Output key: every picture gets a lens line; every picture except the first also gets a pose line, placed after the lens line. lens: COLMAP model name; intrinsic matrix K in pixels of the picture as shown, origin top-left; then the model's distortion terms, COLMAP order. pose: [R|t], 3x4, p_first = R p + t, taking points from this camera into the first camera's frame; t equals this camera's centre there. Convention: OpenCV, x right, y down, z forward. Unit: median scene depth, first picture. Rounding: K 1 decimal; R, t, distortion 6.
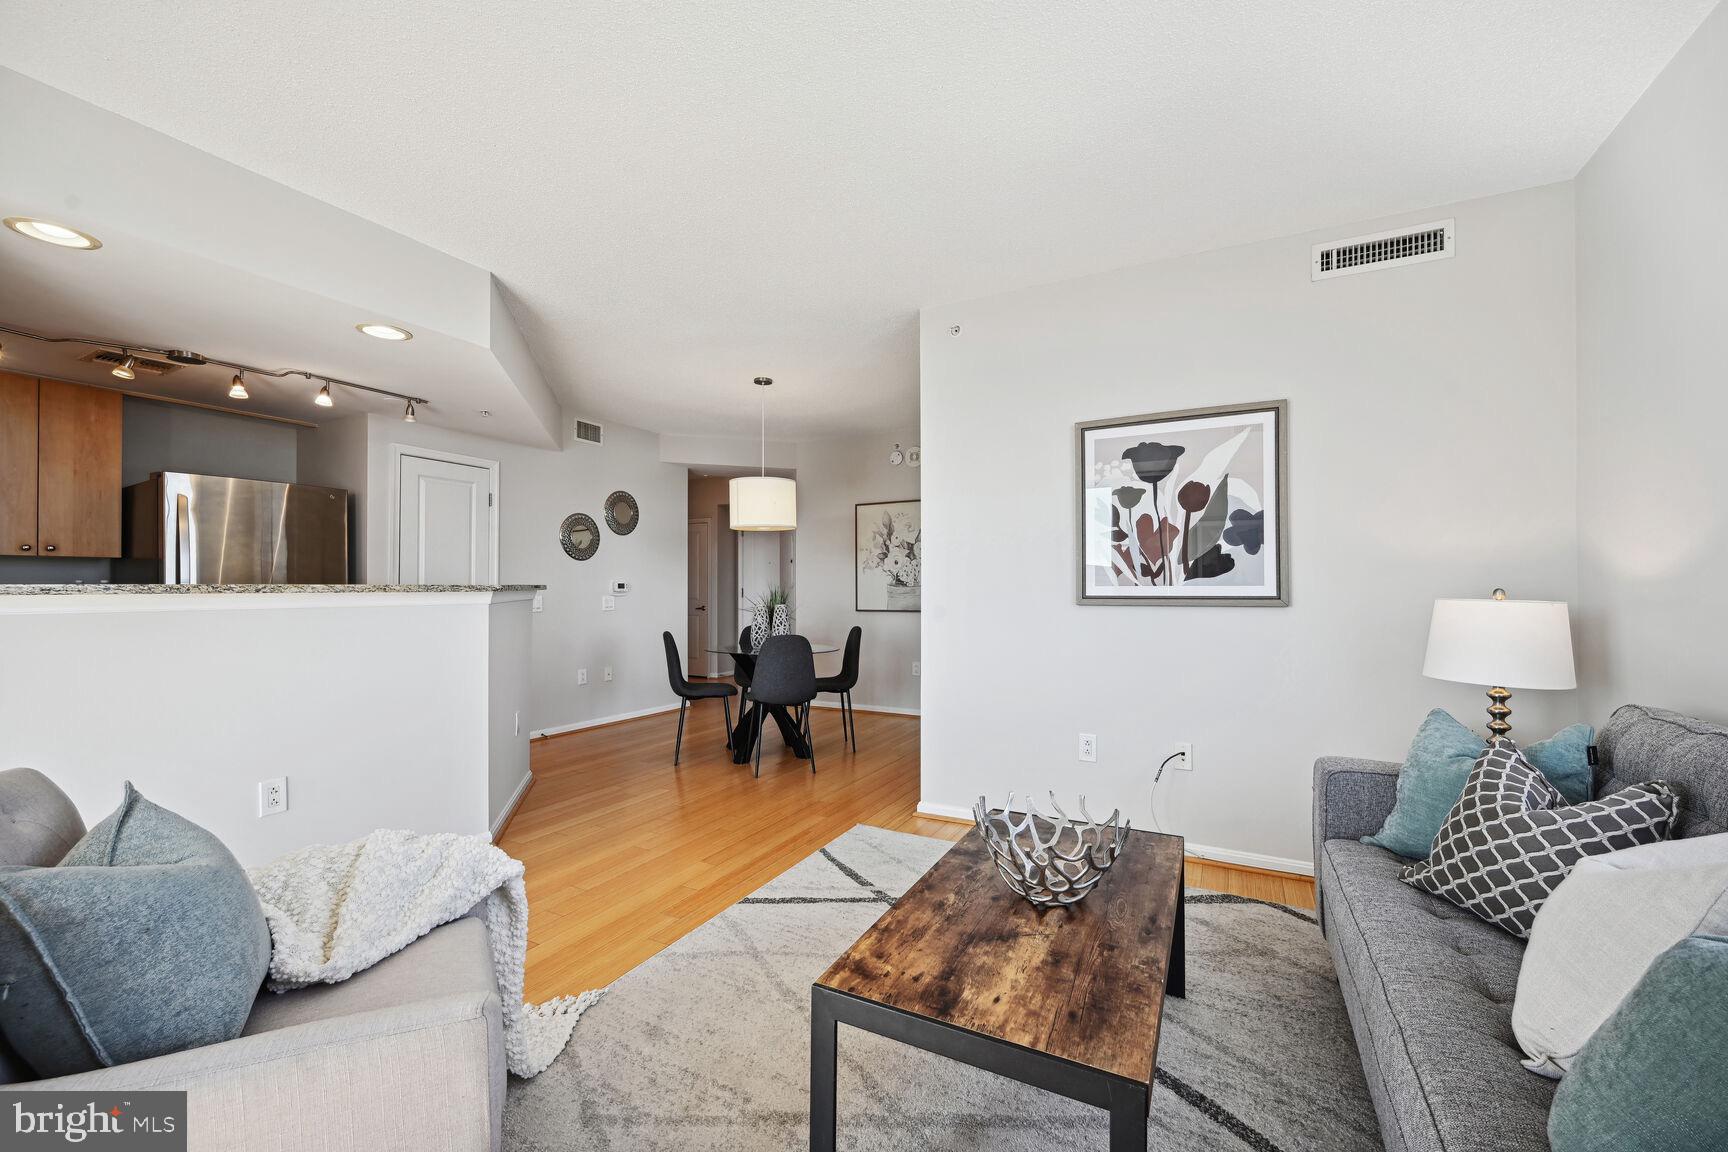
lens RADIAL K [[700.0, 0, 879.5], [0, 700.0, 581.1], [0, 0, 1]] dist [-0.000644, -0.000393]
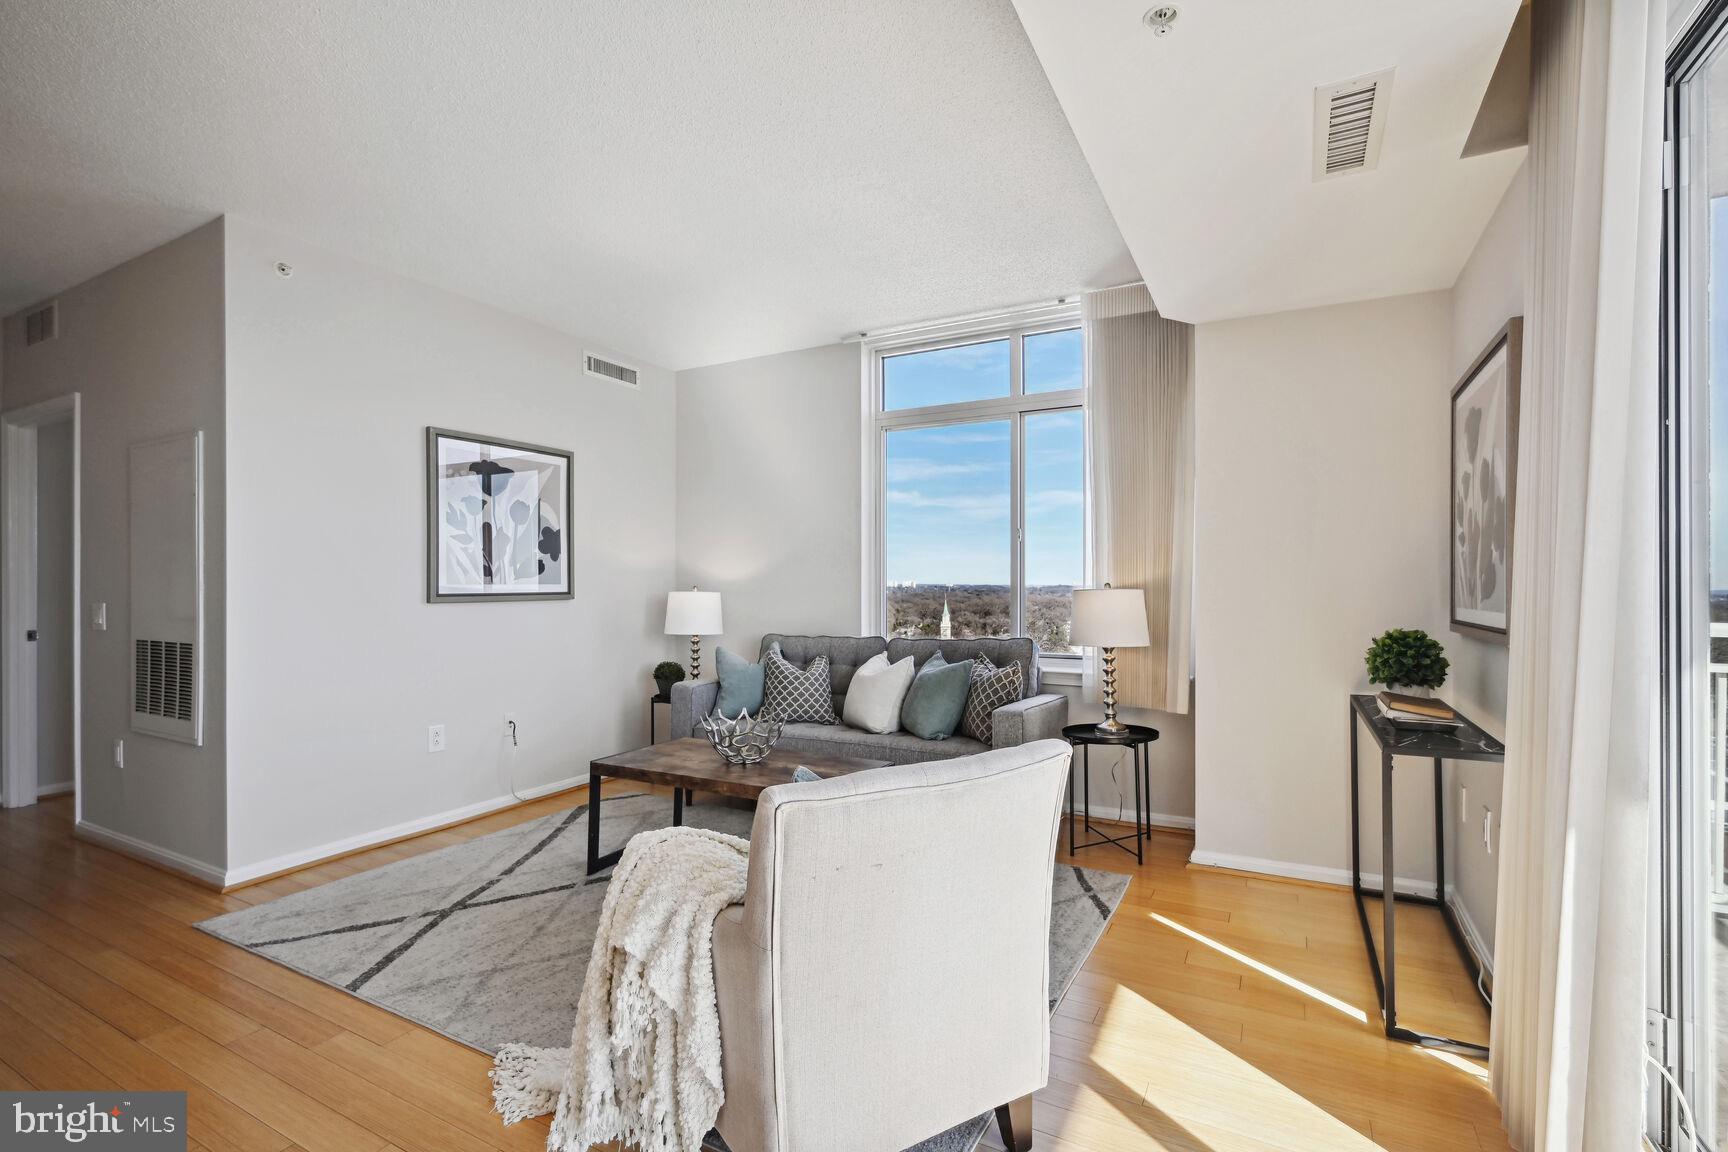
lens RADIAL K [[787.6, 0, 872.7], [0, 787.6, 582.0], [0, 0, 1]] dist [-0.009064, 0.000039]
pose [[0.000003, 0.001930, 0.999998, -0.930620], [-0.008447, 0.999962, -0.001930, 0.000119], [-0.999964, -0.008447, 0.000019, 0.366693]]
